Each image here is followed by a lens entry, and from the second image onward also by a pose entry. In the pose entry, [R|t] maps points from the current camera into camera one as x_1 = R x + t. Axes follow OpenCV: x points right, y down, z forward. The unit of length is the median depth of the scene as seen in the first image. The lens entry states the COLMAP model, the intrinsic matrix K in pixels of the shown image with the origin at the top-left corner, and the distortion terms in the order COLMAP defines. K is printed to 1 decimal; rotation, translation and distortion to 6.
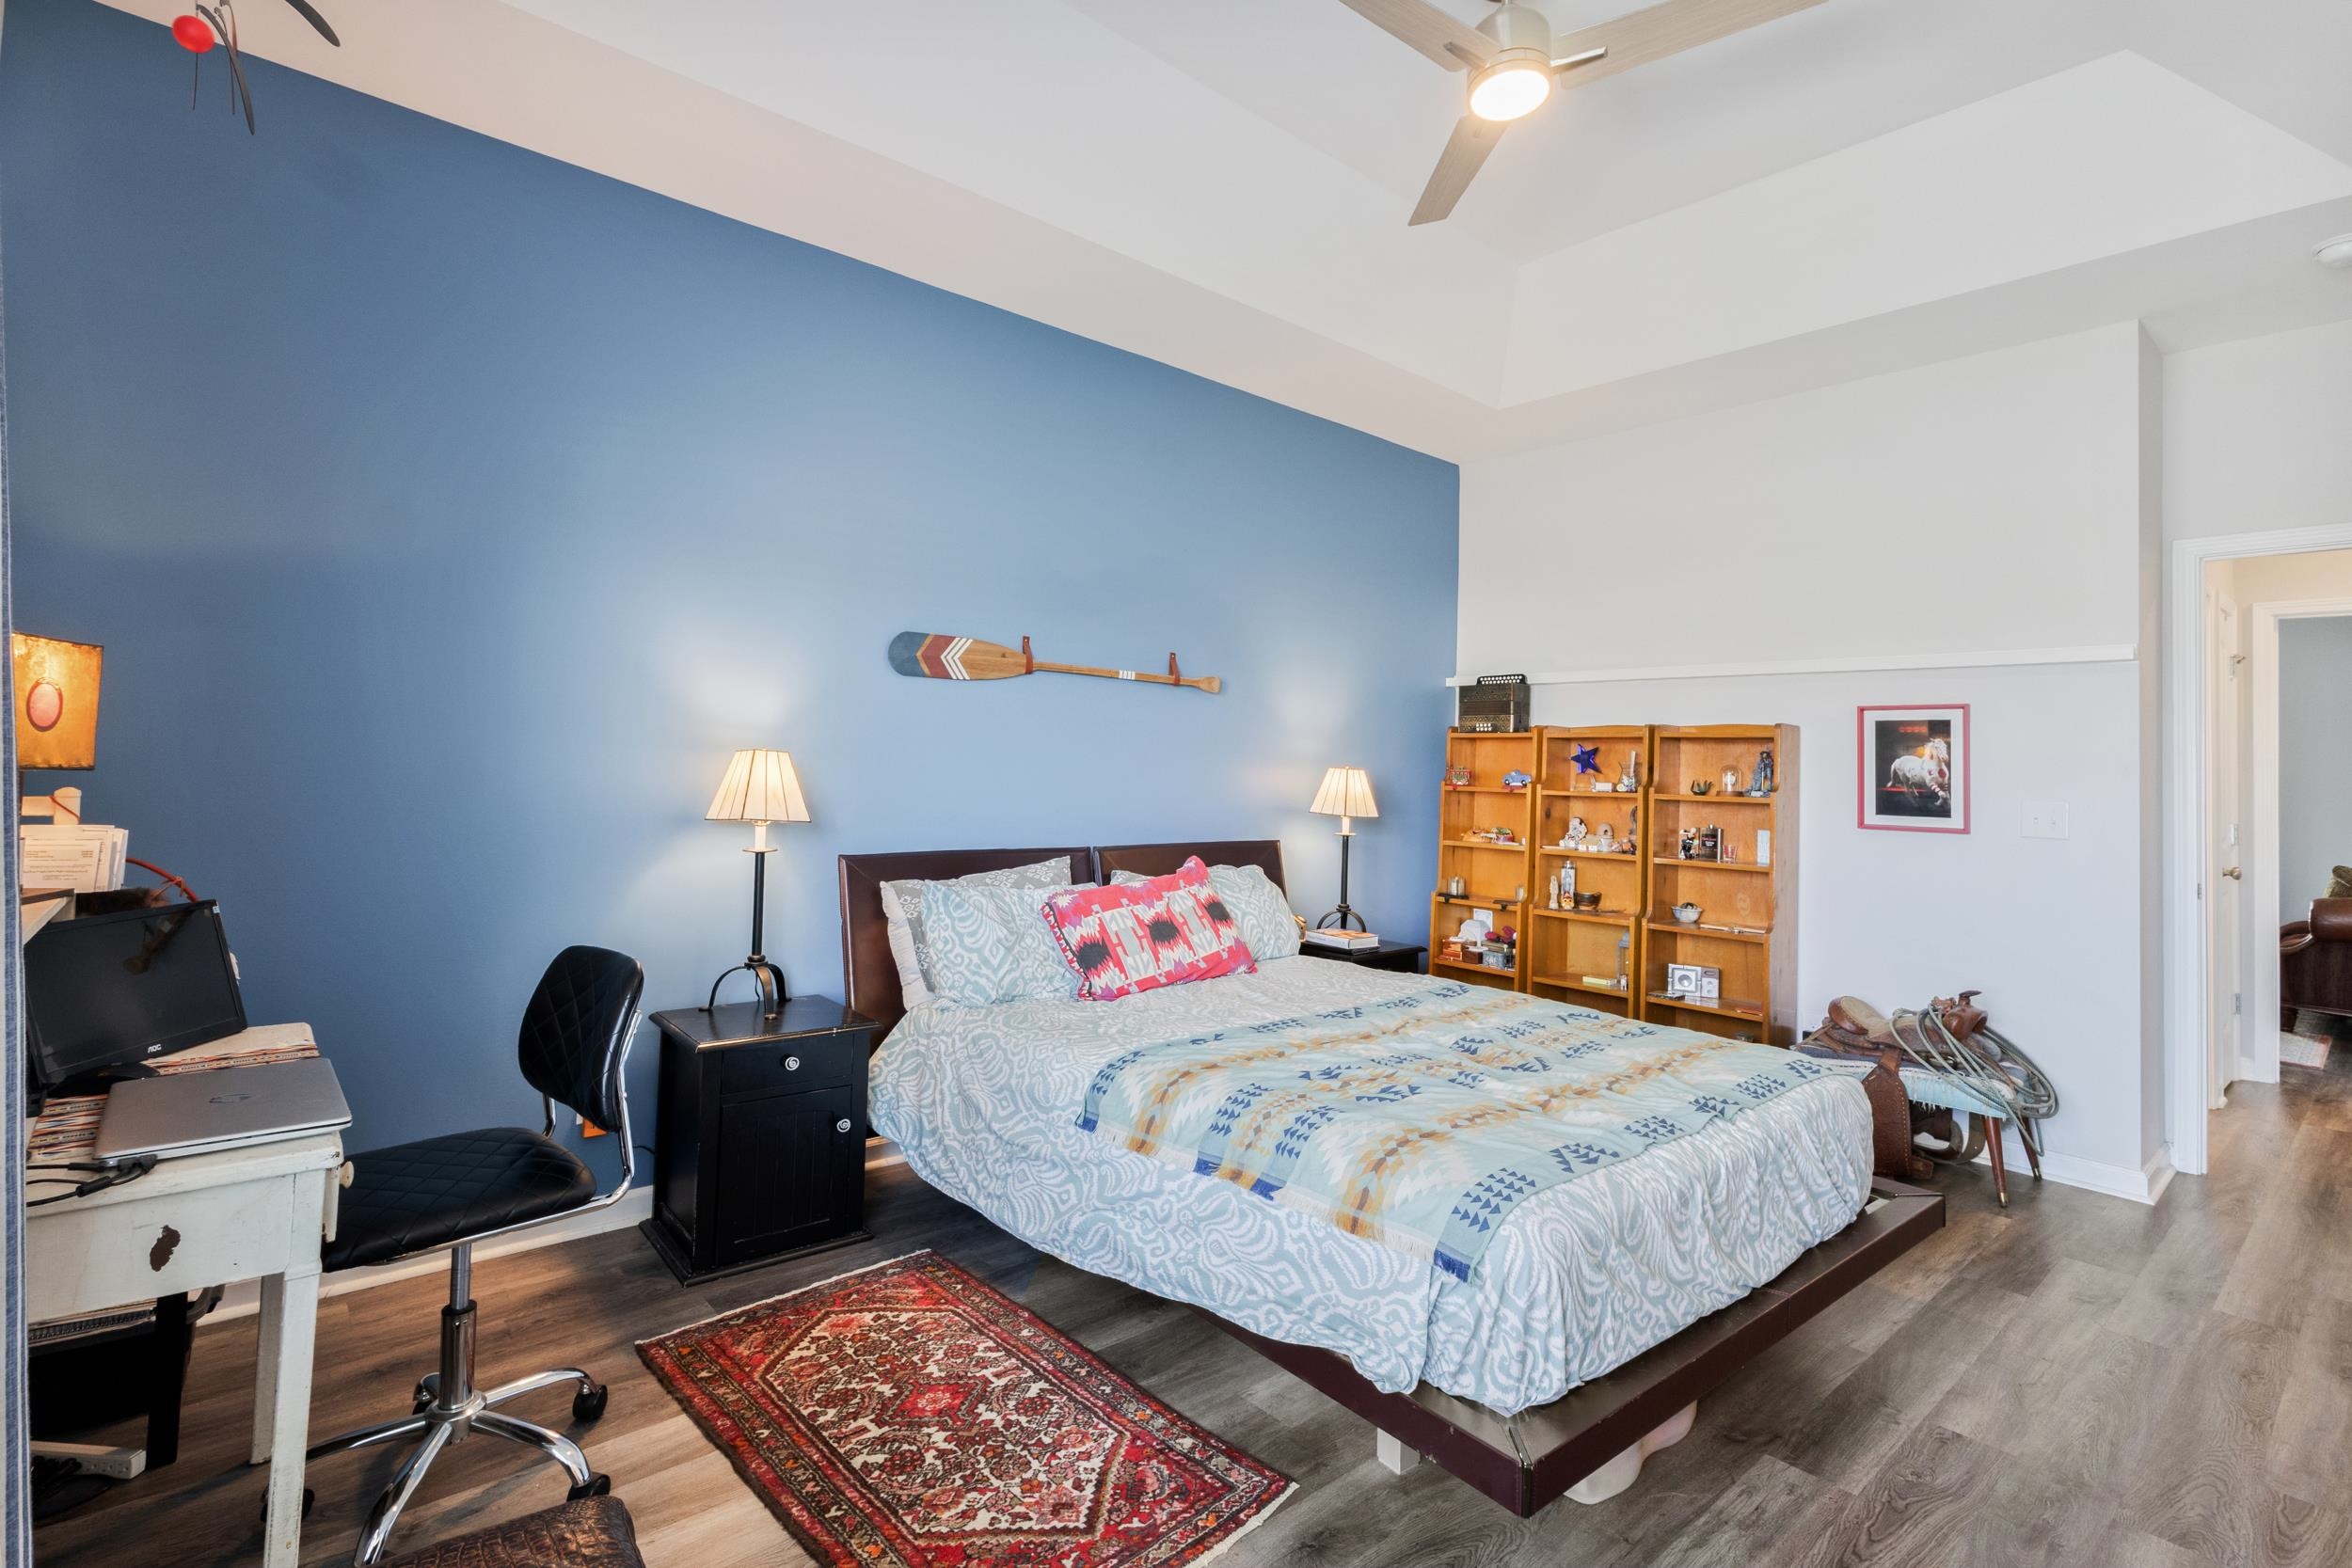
lens RADIAL K [[1088.0, 0, 1150.7], [0, 1088.0, 773.2], [0, 0, 1]] dist [0.005032, -0.000817]
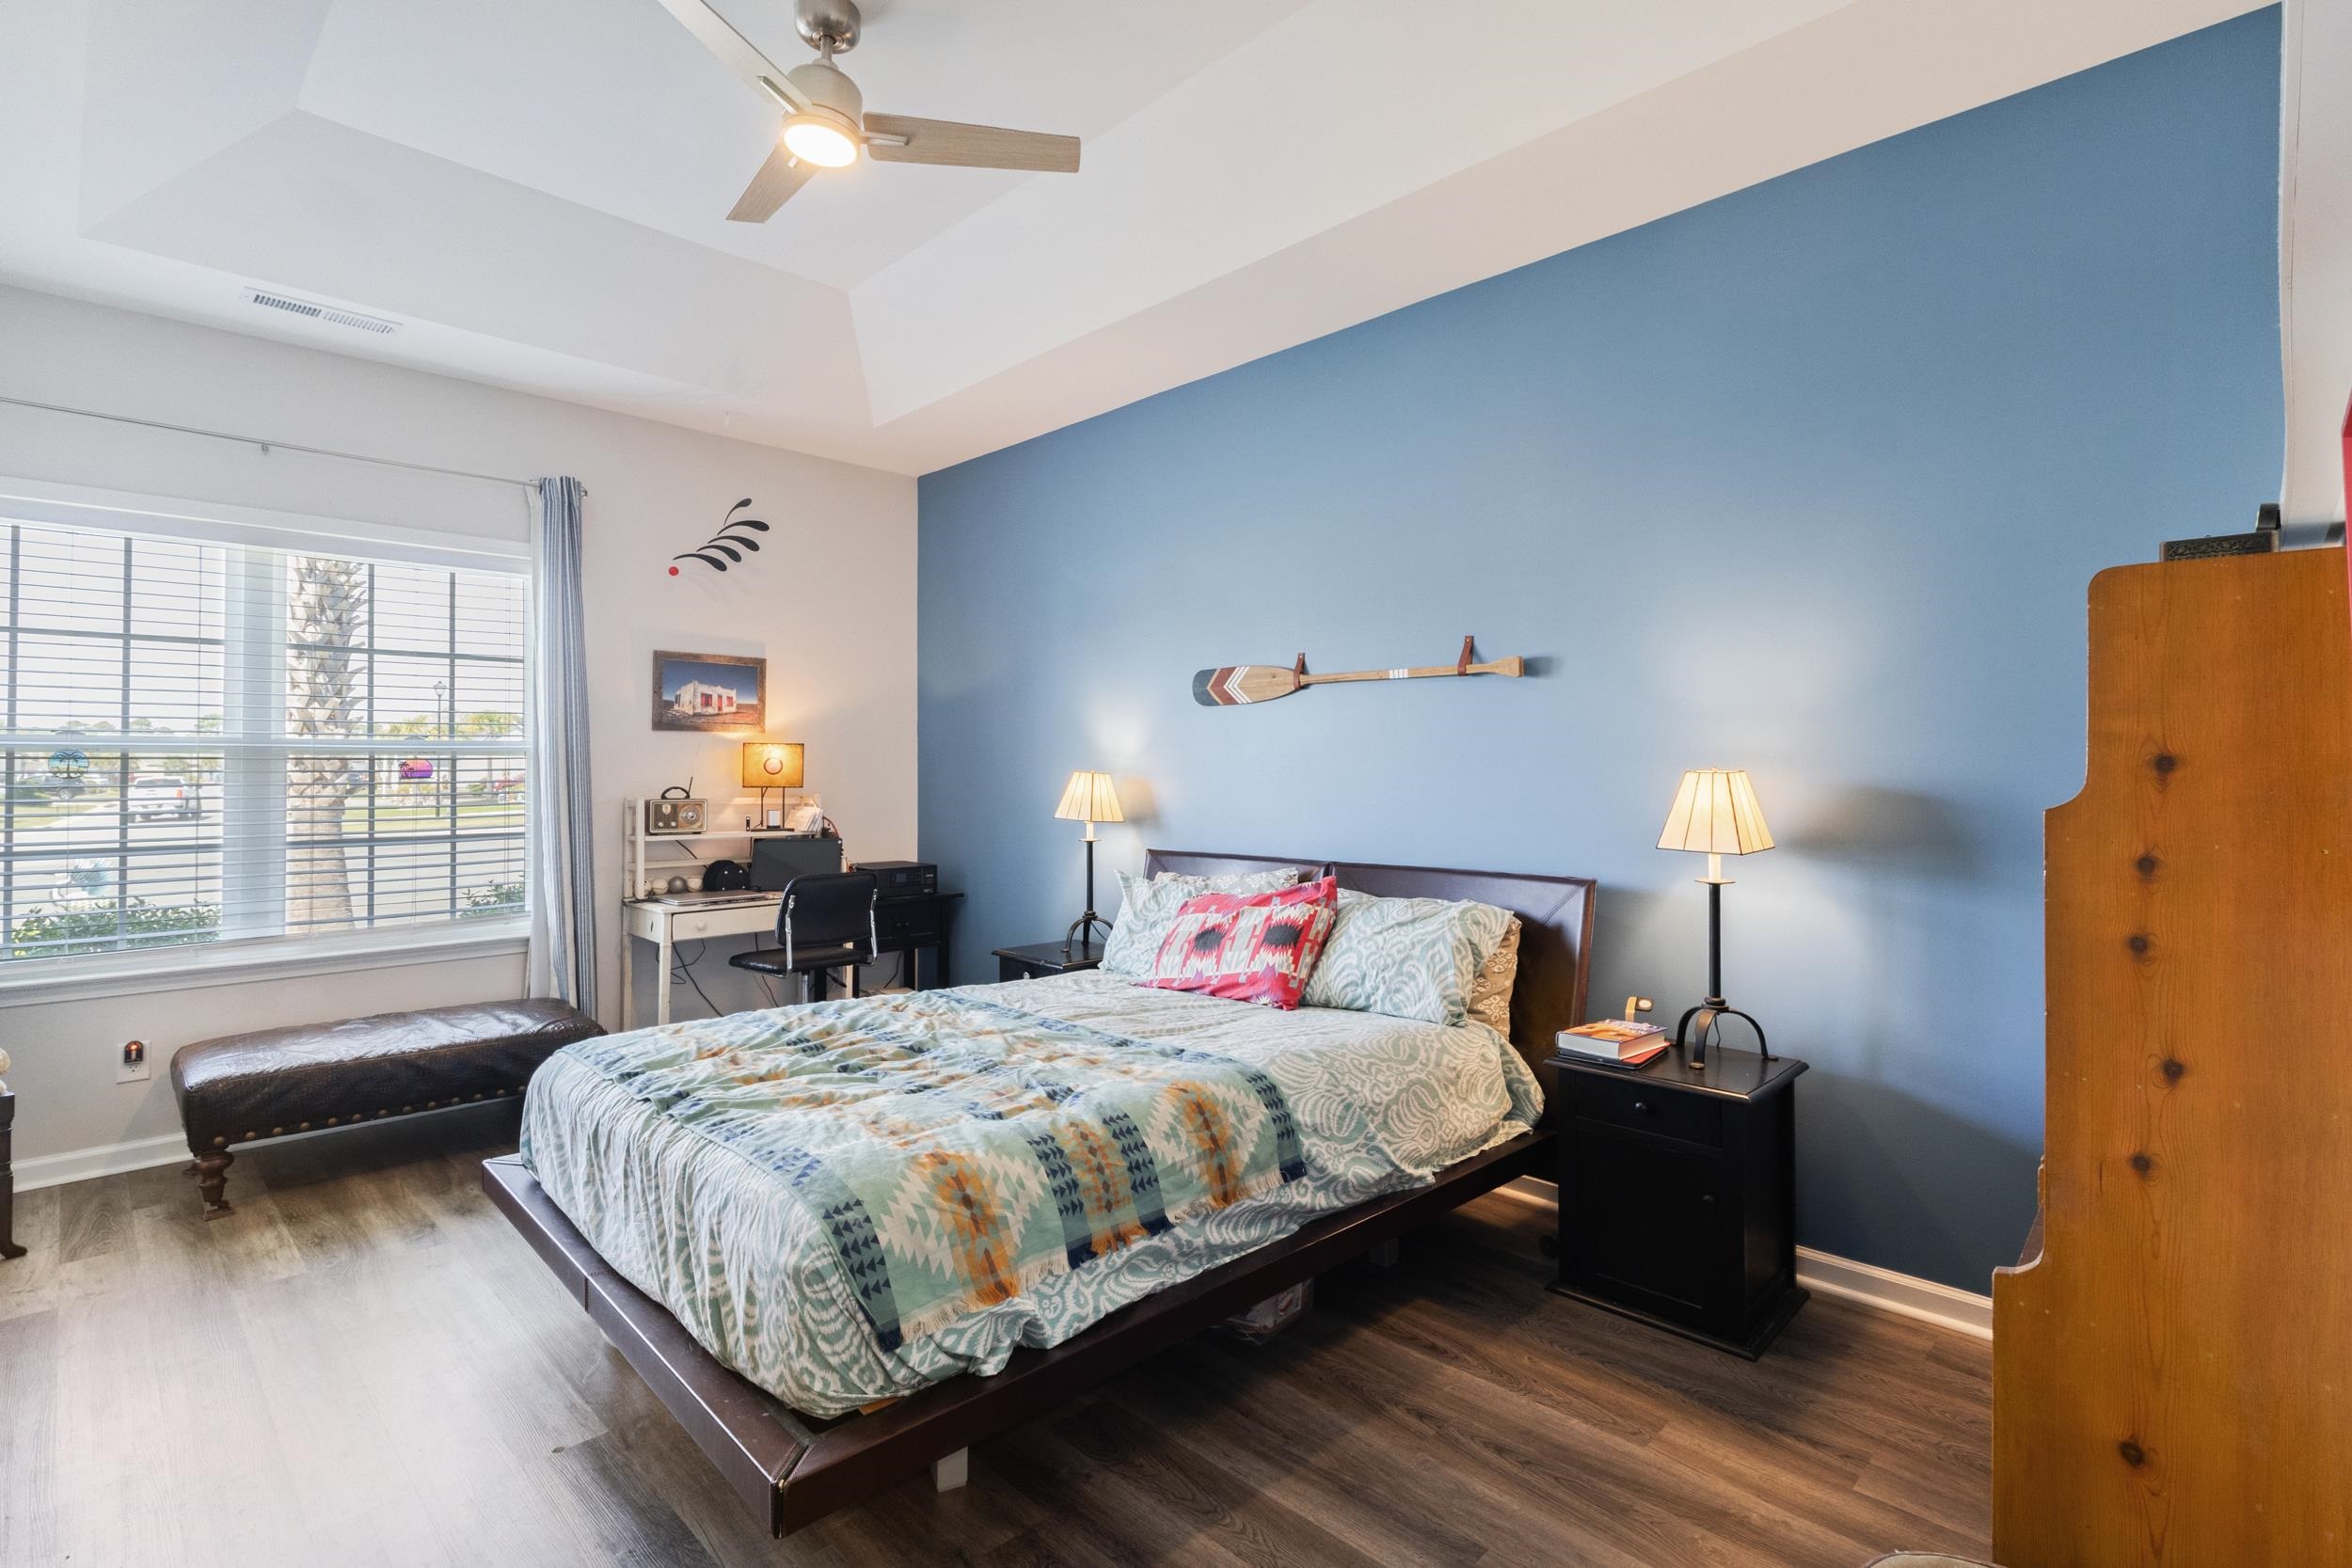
lens RADIAL K [[1088.0, 0, 1184.5], [0, 1088.0, 775.4], [0, 0, 1]] dist [0.005032, -0.000817]
pose [[0.098738, -0.032687, -0.994576, 0.898610], [-0.008261, 0.999399, -0.033665, 0.025509], [0.995079, 0.011540, 0.098409, 0.789750]]
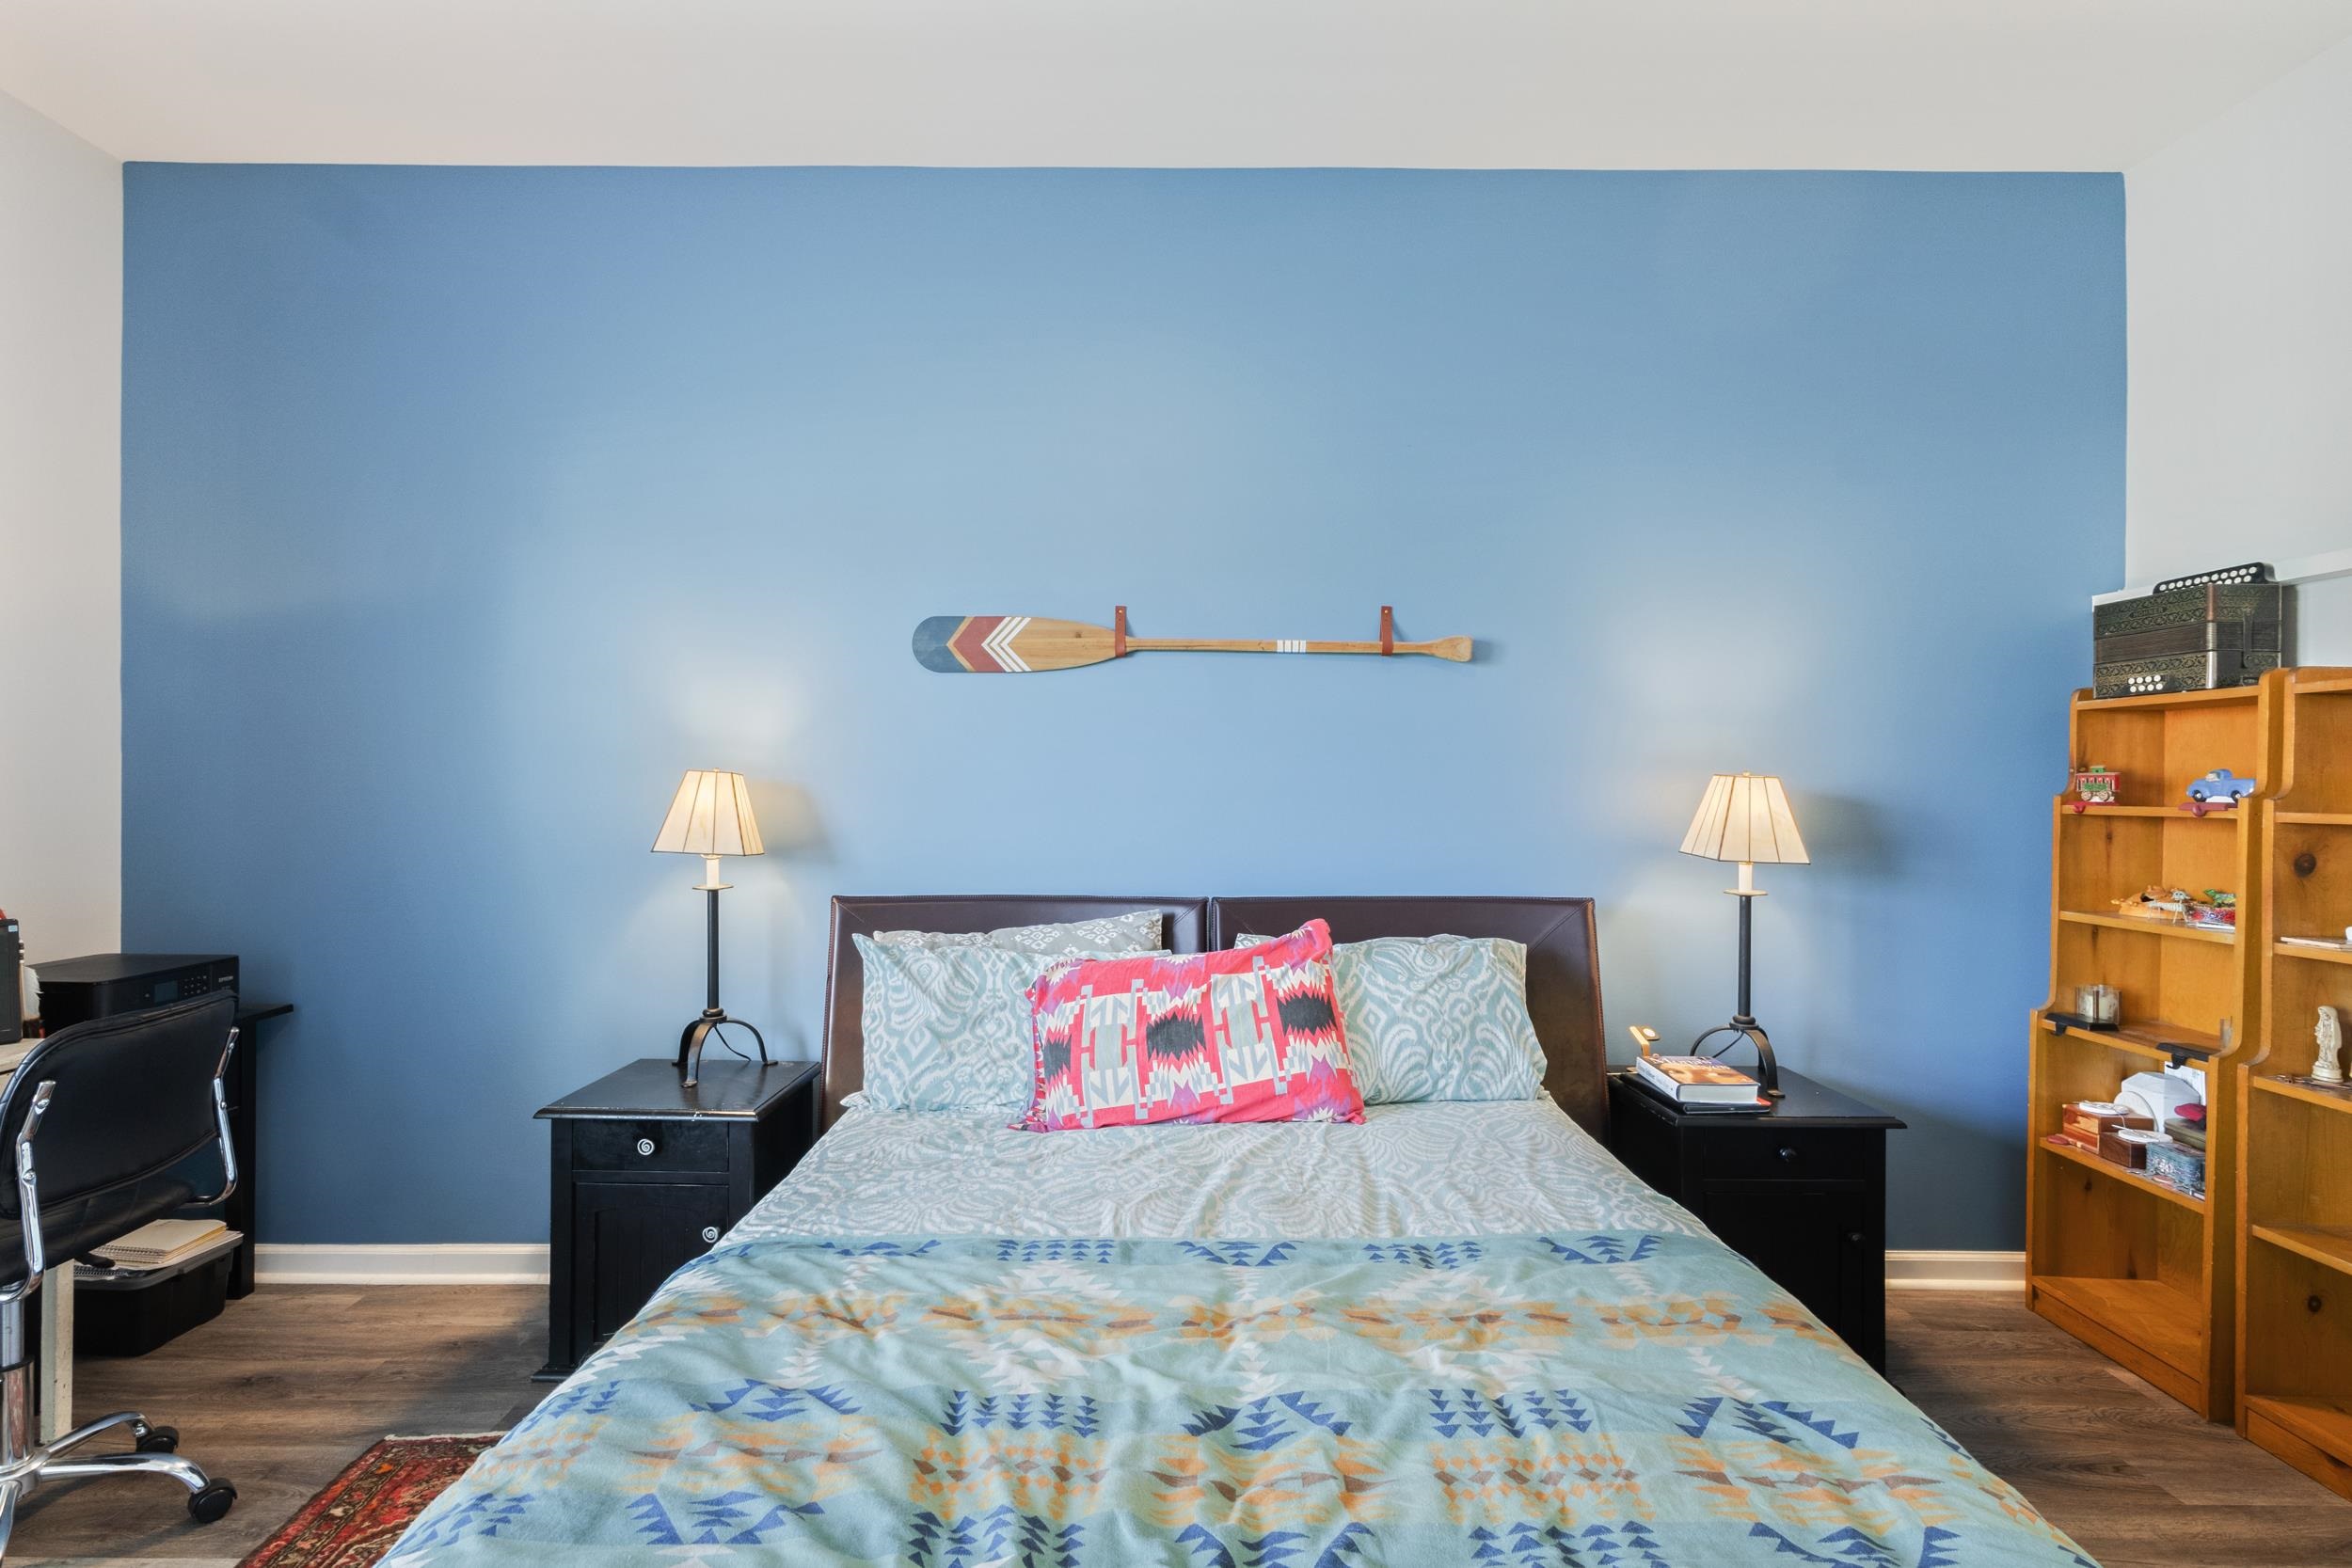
lens RADIAL K [[1088.0, 0, 1155.1], [0, 1088.0, 803.7], [0, 0, 1]] dist [0.005032, -0.000817]
pose [[0.766687, -0.012029, -0.641908, 0.371796], [0.013318, 0.999907, -0.002830, 0.009355], [0.641883, -0.006379, 0.766776, 0.453079]]
